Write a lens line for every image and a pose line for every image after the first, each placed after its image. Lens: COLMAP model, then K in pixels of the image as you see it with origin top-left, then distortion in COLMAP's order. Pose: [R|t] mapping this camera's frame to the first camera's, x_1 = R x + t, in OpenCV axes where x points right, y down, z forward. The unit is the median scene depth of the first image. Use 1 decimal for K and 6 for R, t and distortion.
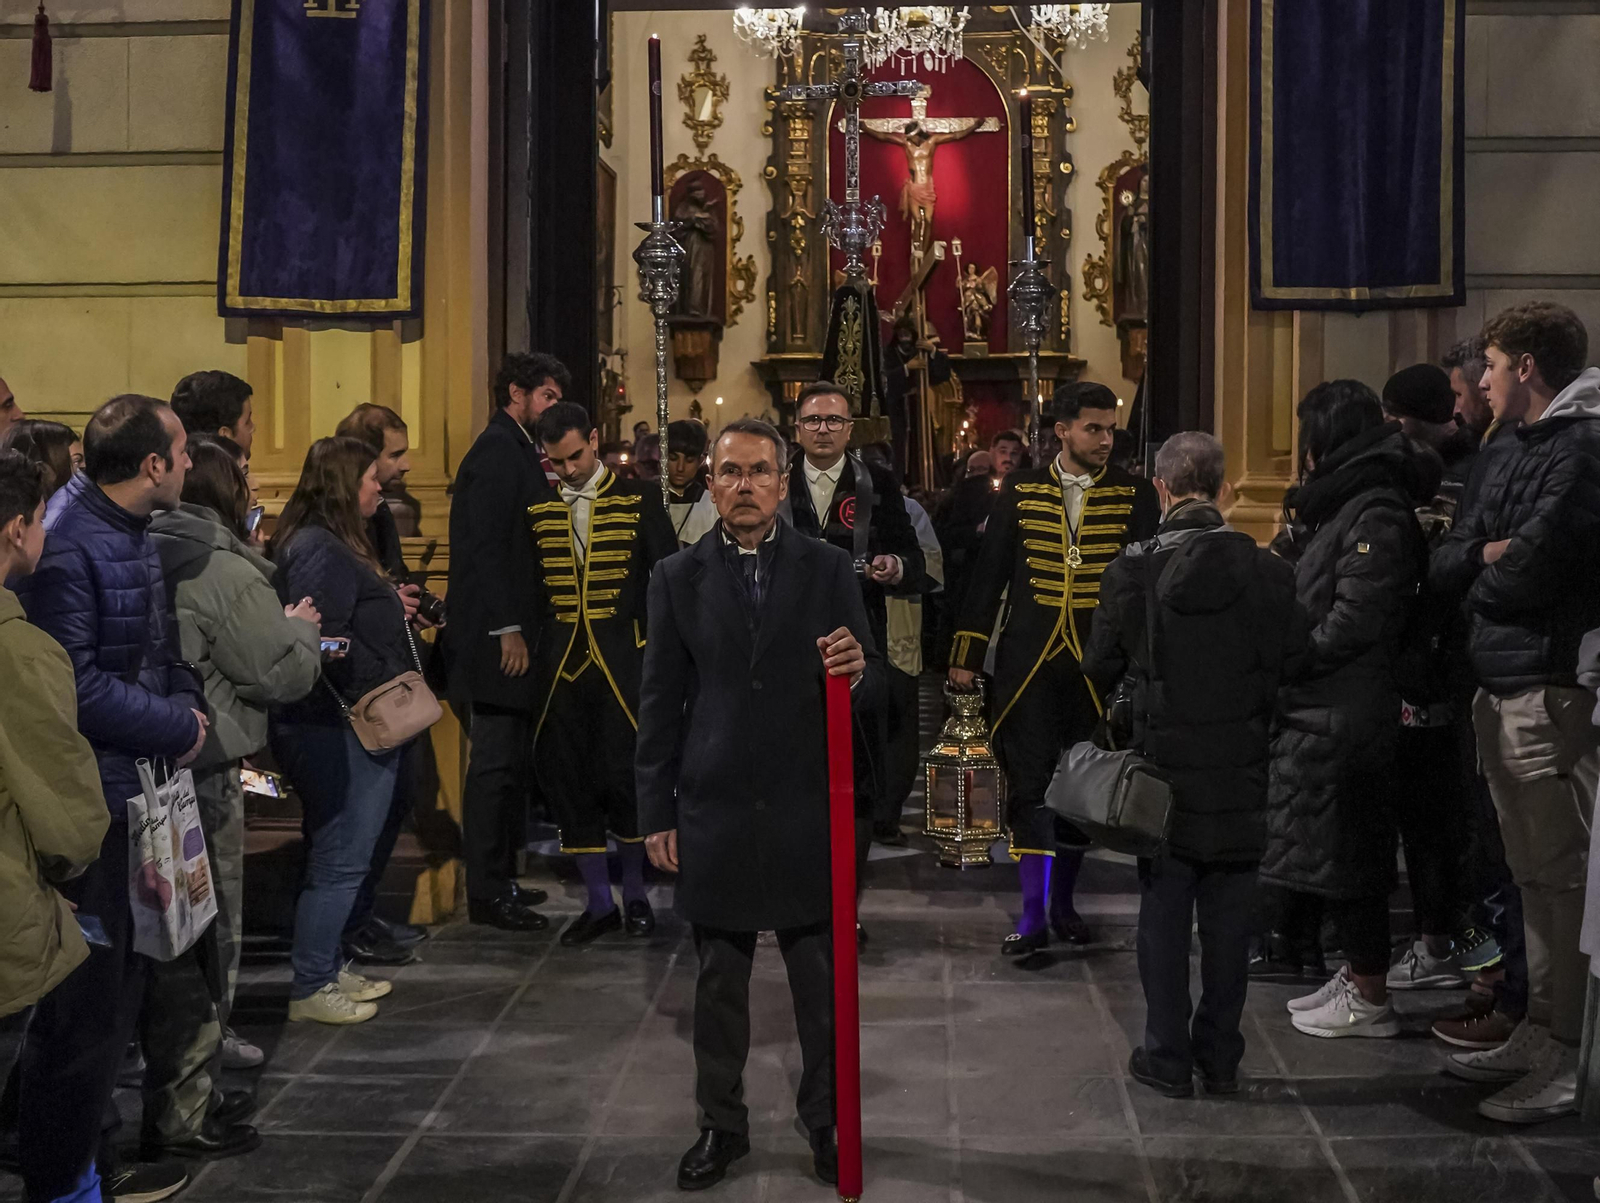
lens RADIAL K [[1926.2, 0, 820.4], [0, 1926.2, 590.6], [0, 0, 1]] dist [-0.008827, 0.000000]
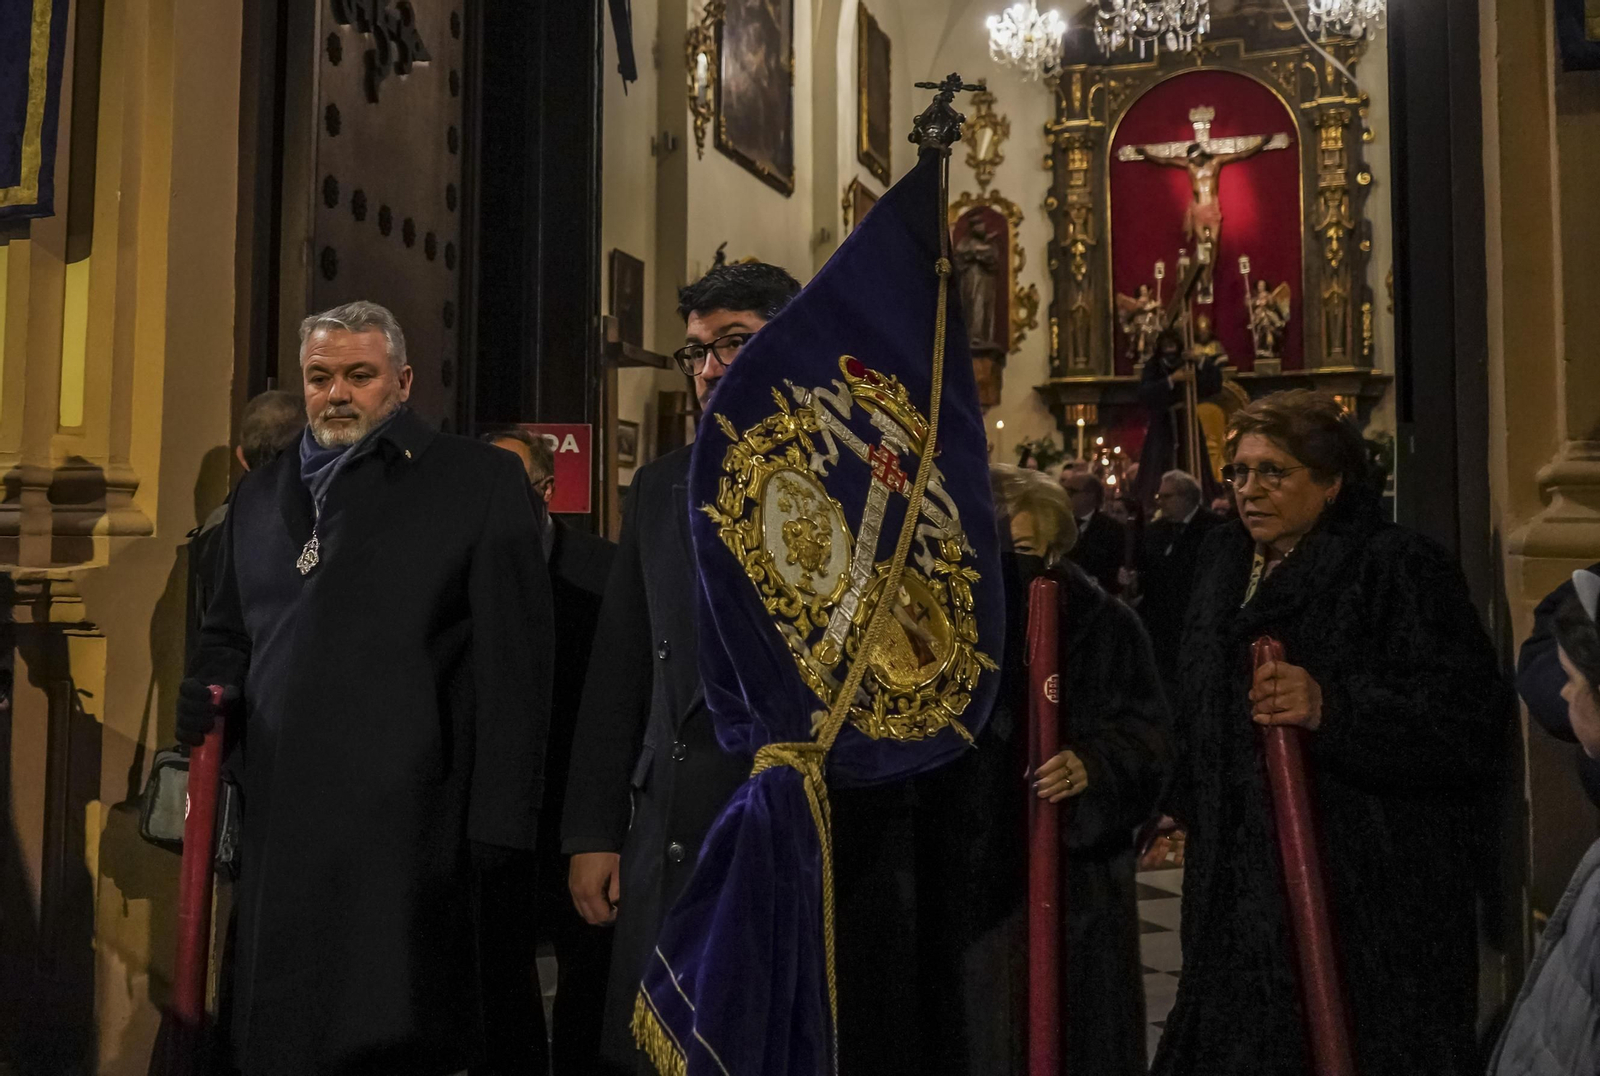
lens RADIAL K [[1544.9, 0, 660.4], [0, 1544.9, 433.1], [0, 0, 1]] dist [-0.001714, 0.000000]
pose [[0.947354, -0.016623, -0.319756, 0.038925], [-0.017166, 0.994579, -0.102562, -0.006658], [0.319727, 0.102651, 0.941933, 0.169550]]
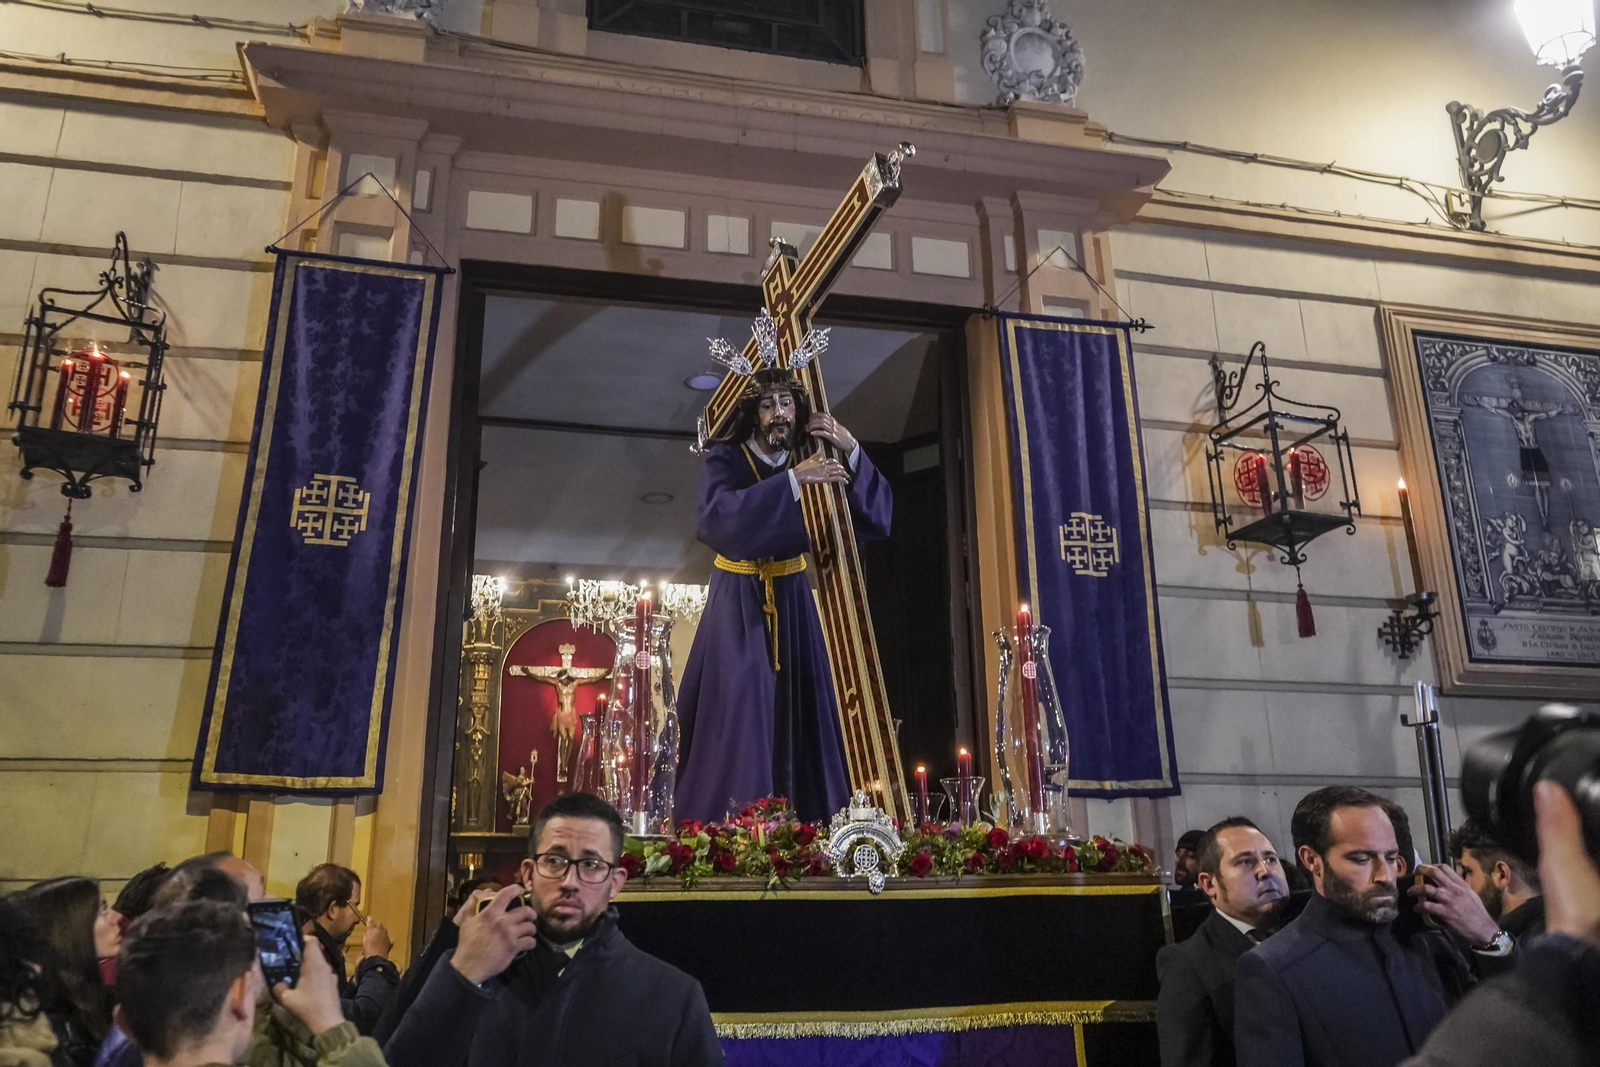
lens RADIAL K [[1279.1, 0, 802.7], [0, 1279.1, 527.9], [0, 0, 1]] dist [-0.012606, 0.025946]
pose [[0.958047, 0.071423, 0.277570, -0.053775], [0.030493, 0.937556, -0.346496, -0.004966], [-0.284985, 0.340424, 0.896044, 0.051903]]
